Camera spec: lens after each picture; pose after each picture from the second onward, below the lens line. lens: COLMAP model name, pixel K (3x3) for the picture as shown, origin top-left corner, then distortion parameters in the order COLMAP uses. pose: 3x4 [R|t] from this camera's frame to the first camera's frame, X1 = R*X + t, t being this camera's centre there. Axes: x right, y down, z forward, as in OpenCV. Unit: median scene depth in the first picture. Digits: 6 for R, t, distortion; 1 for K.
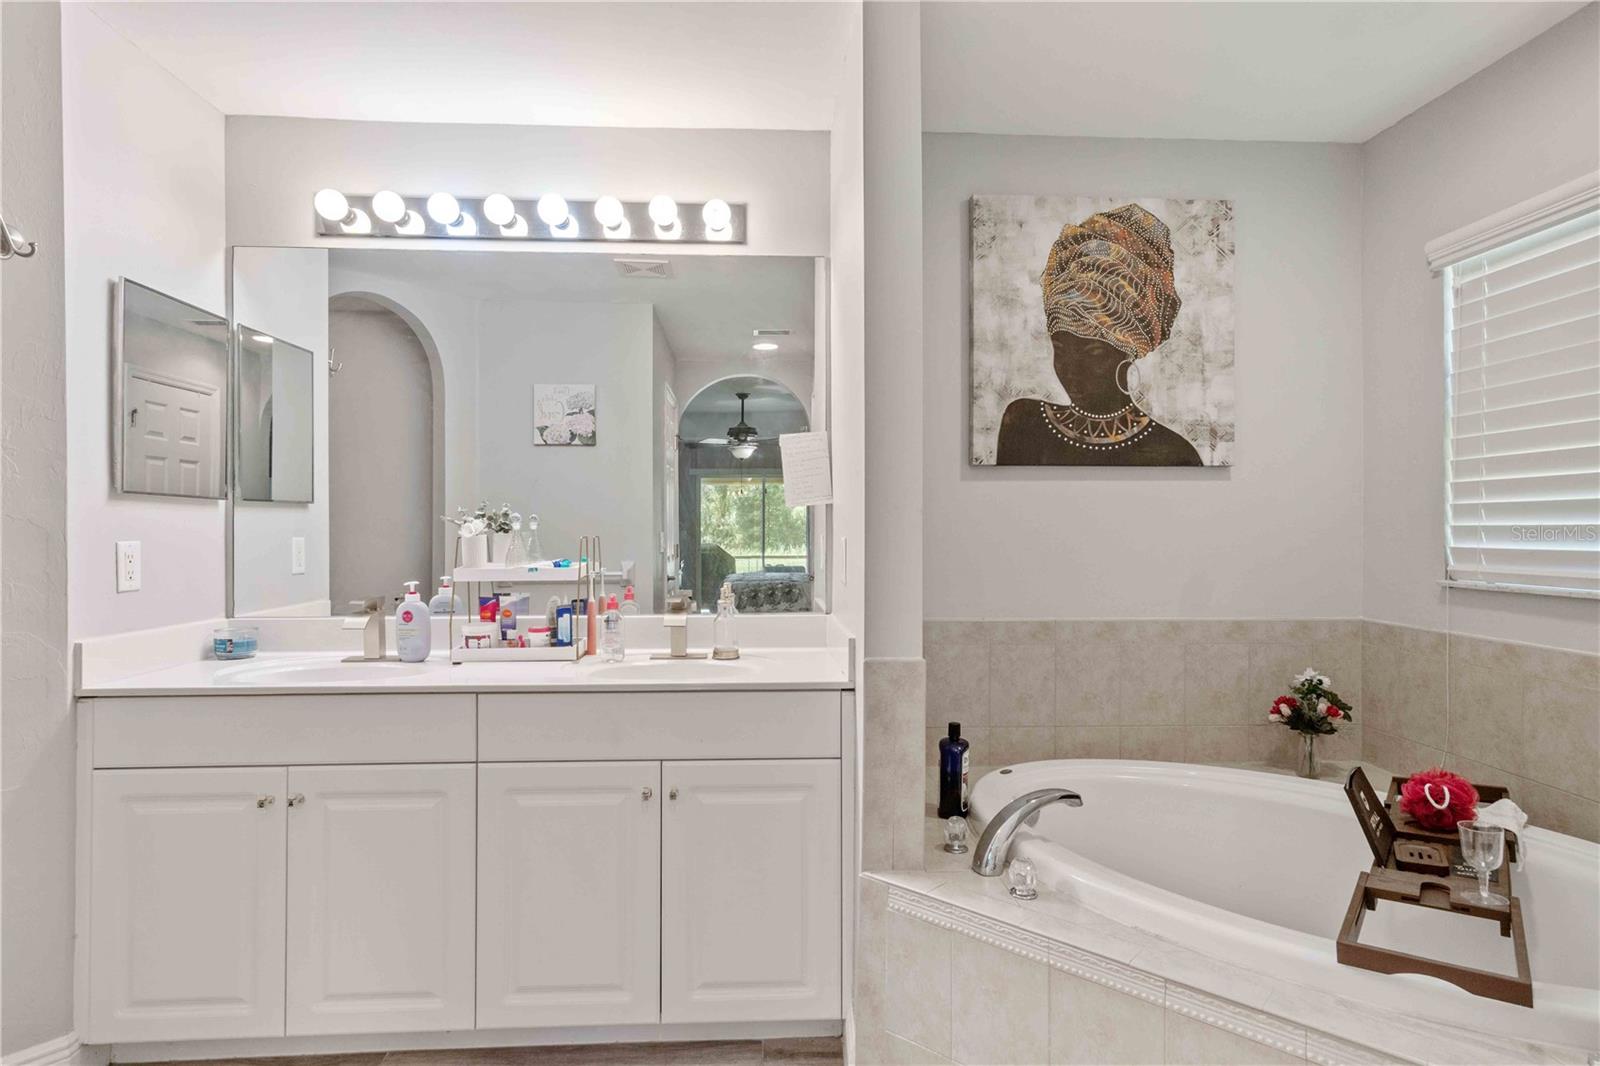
lens RADIAL K [[837.3, 0, 803.5], [0, 837.3, 527.9], [0, 0, 1]] dist [0.001485, -0.000002]
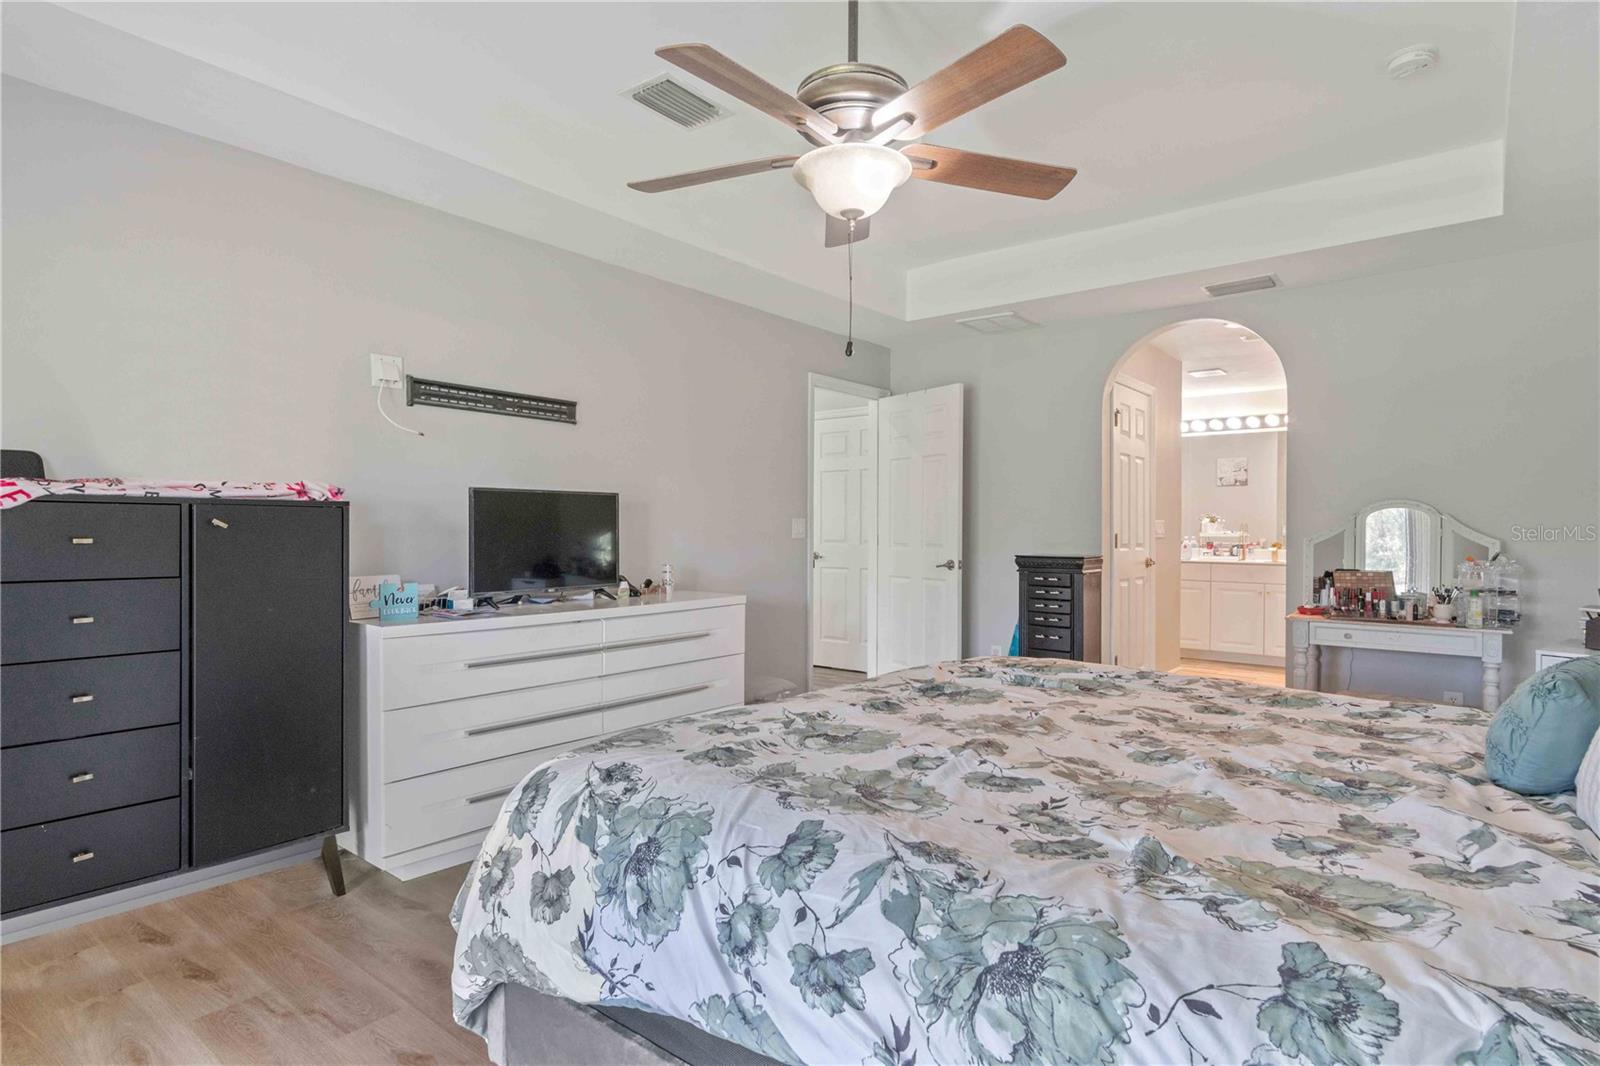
lens RADIAL K [[837.3, 0, 803.5], [0, 837.3, 527.9], [0, 0, 1]] dist [0.001485, -0.000002]
pose [[0.742109, 0.002994, -0.670273, 0.699813], [-0.003870, 0.999992, 0.000181, 0.036505], [0.670268, 0.002459, 0.742115, -2.734425]]
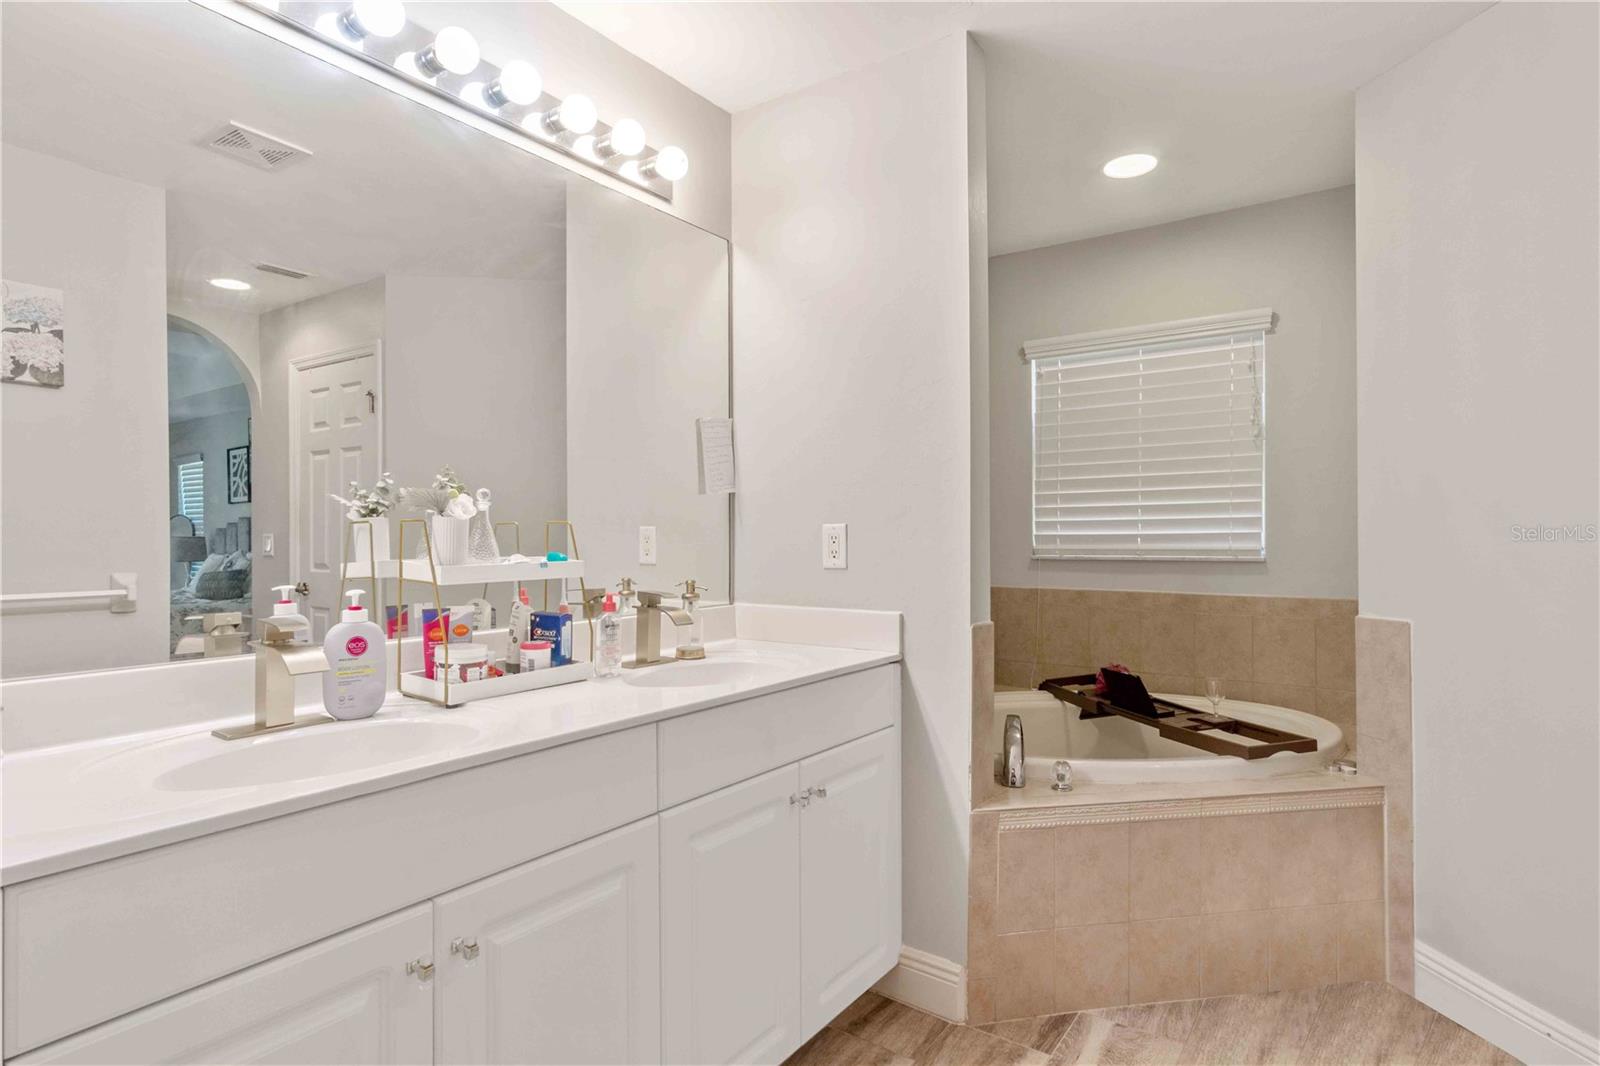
lens RADIAL K [[824.9, 0, 800.0], [0, 824.9, 533.0], [0, 0, 1]] dist [0.011043, 0.000051]
pose [[0.628715, 0.001402, 0.777634, -0.739566], [0.002153, 0.999991, -0.003543, 0.024642], [-0.777632, 0.003902, 0.628707, 0.356147]]
